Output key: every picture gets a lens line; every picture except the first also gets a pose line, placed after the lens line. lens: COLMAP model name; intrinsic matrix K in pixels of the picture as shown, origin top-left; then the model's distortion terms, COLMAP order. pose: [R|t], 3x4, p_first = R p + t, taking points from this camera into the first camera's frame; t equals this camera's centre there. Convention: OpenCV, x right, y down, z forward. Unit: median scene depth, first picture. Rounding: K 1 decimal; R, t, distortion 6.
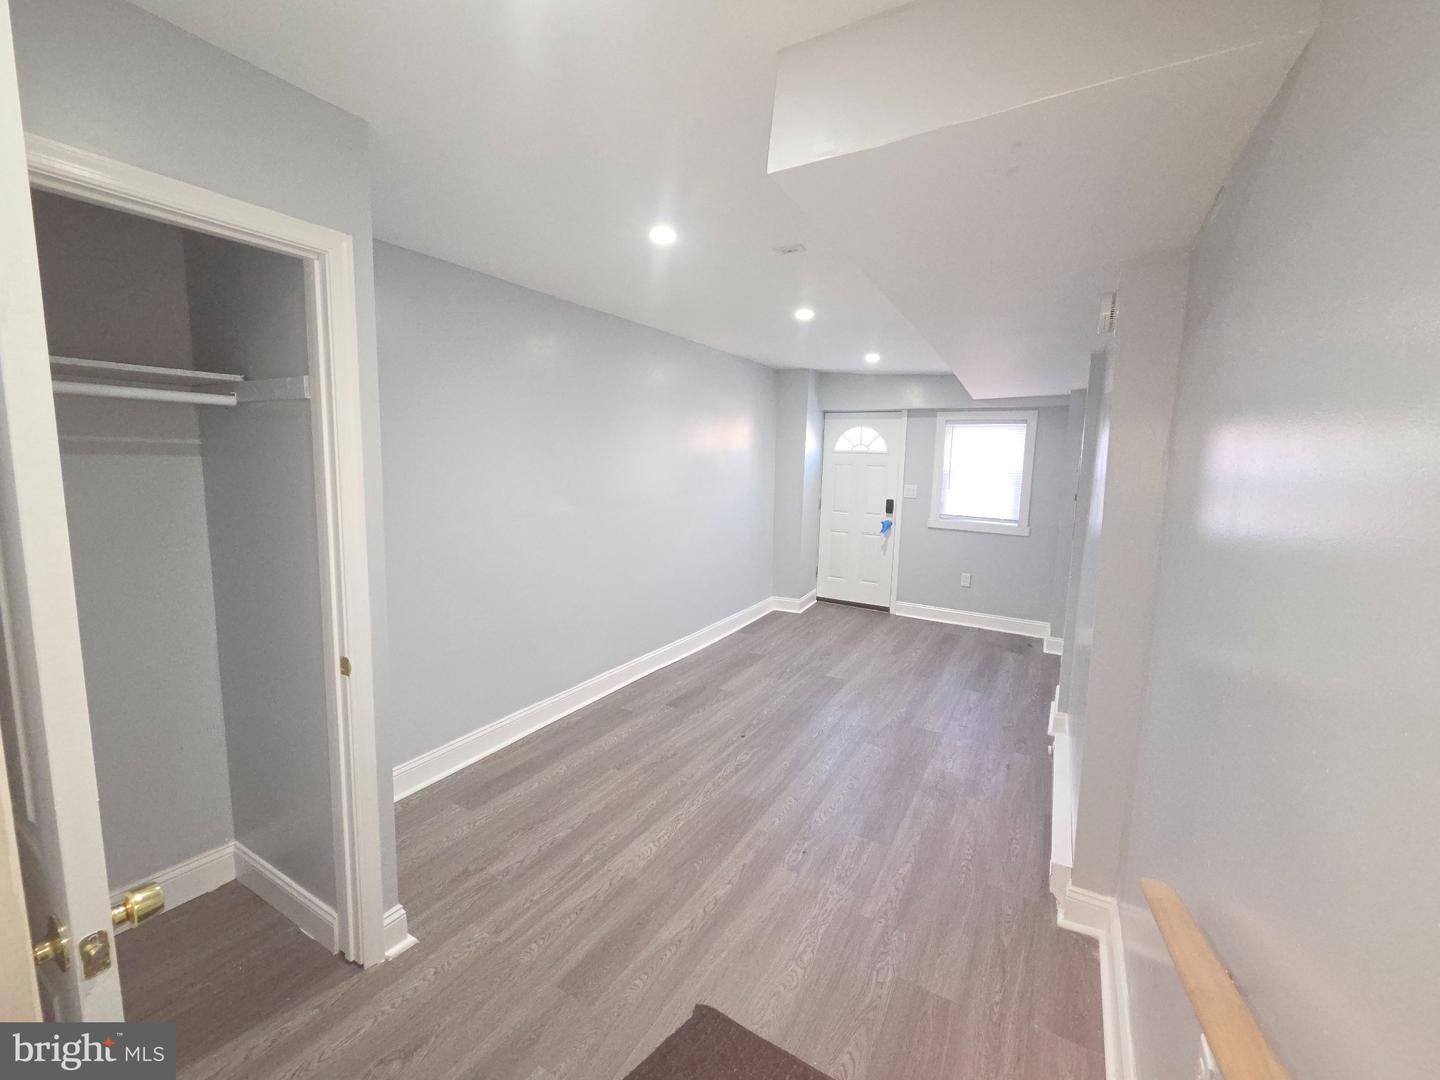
lens RADIAL K [[590.1, 0, 714.3], [0, 590.1, 525.5], [0, 0, 1]] dist [0.000767, 0.000044]
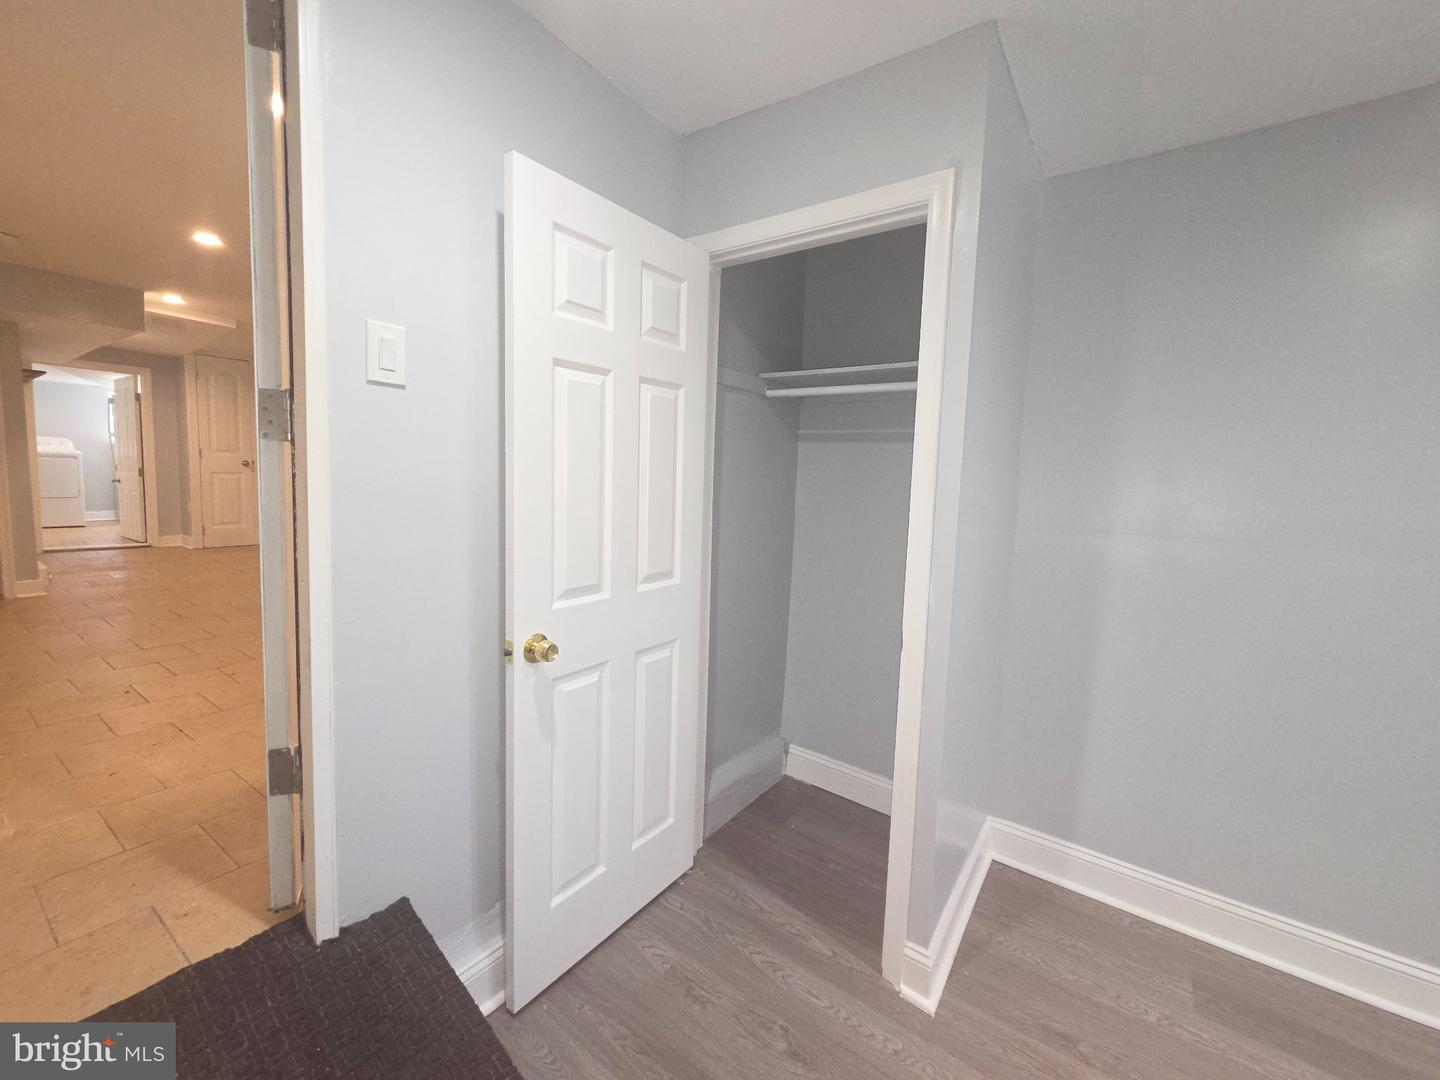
lens RADIAL K [[590.1, 0, 714.3], [0, 590.1, 525.5], [0, 0, 1]] dist [0.000767, 0.000044]
pose [[-0.098086, 0.057033, -0.993542, 0.231083], [-0.154055, 0.985452, 0.071778, 0.025448], [0.983182, 0.160101, -0.087873, 0.532245]]
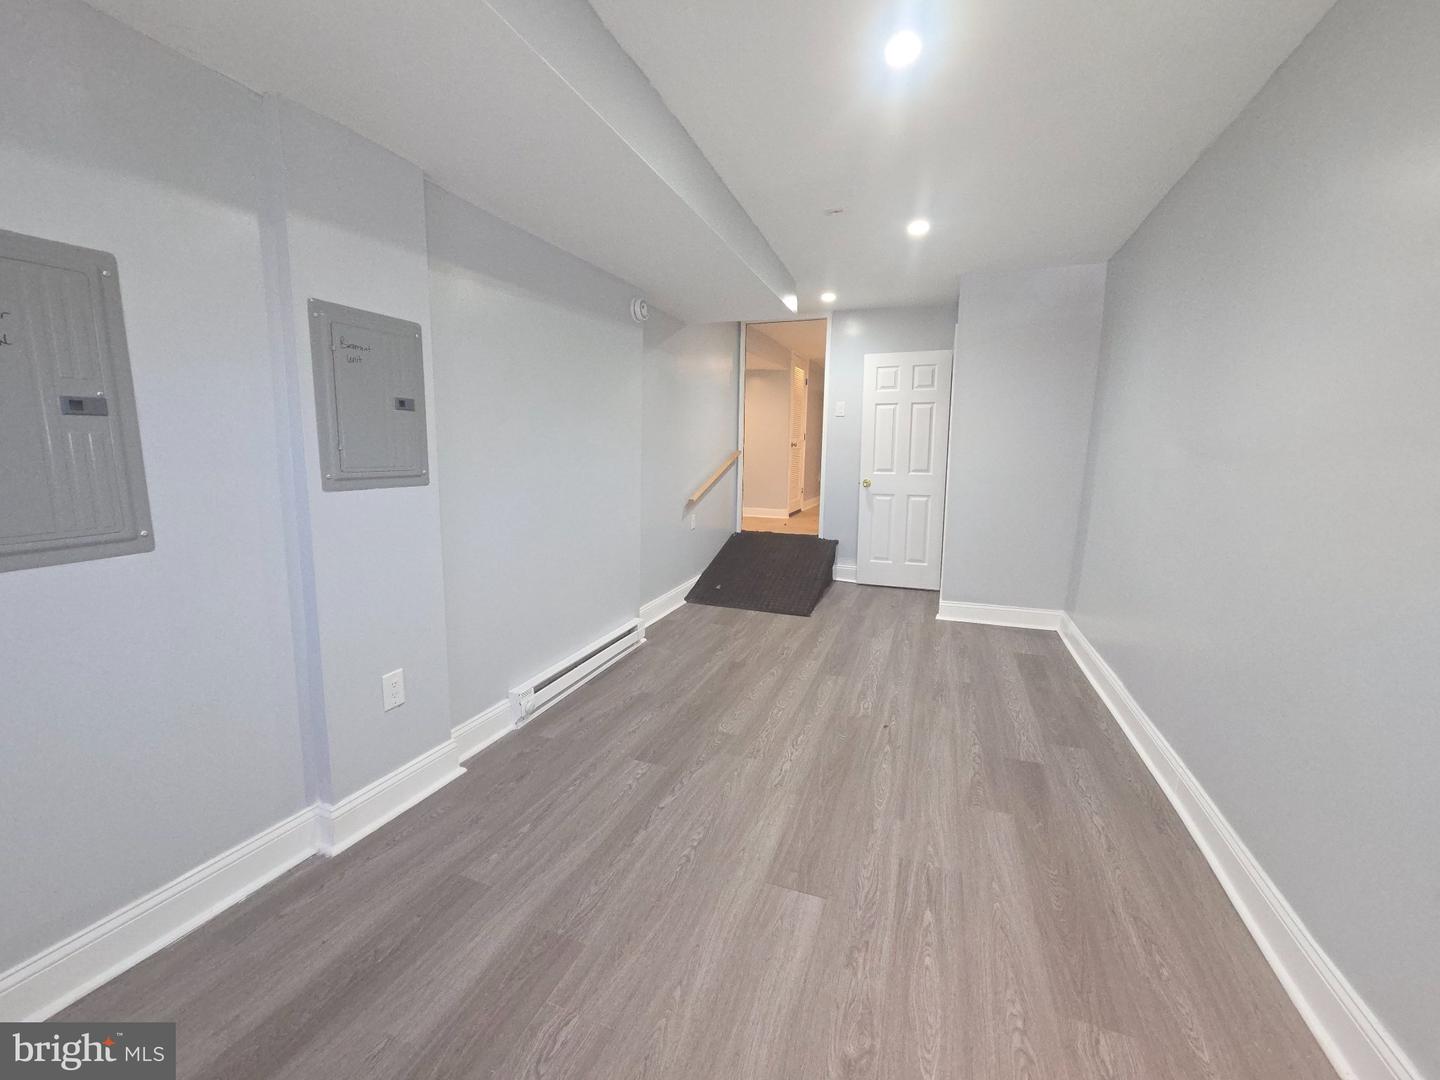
lens RADIAL K [[590.1, 0, 714.3], [0, 590.1, 525.5], [0, 0, 1]] dist [0.000767, 0.000044]
pose [[-0.985118, -0.010653, -0.171548, 0.598558], [-0.052273, 0.969368, 0.239987, -0.127472], [0.163736, 0.245383, -0.955499, 2.372123]]
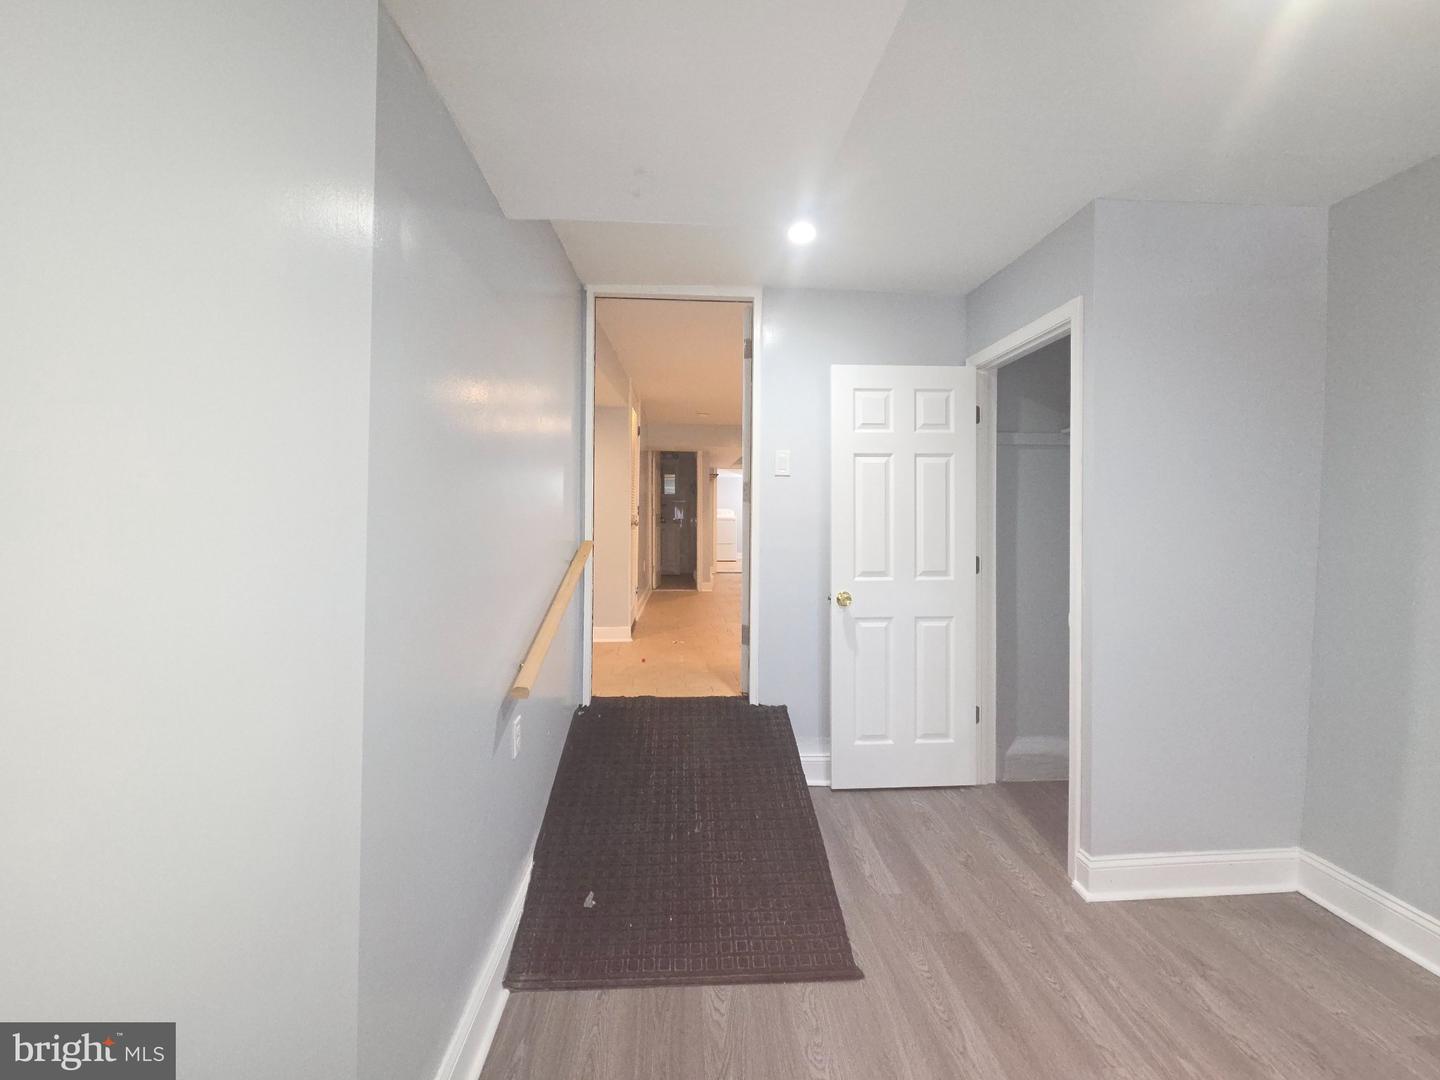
lens RADIAL K [[590.1, 0, 714.3], [0, 590.1, 525.5], [0, 0, 1]] dist [0.000767, 0.000044]
pose [[-0.828336, -0.022952, -0.559762, 0.543986], [-0.090086, 0.991615, 0.092651, -0.013500], [0.552941, 0.127173, -0.823458, 1.135289]]
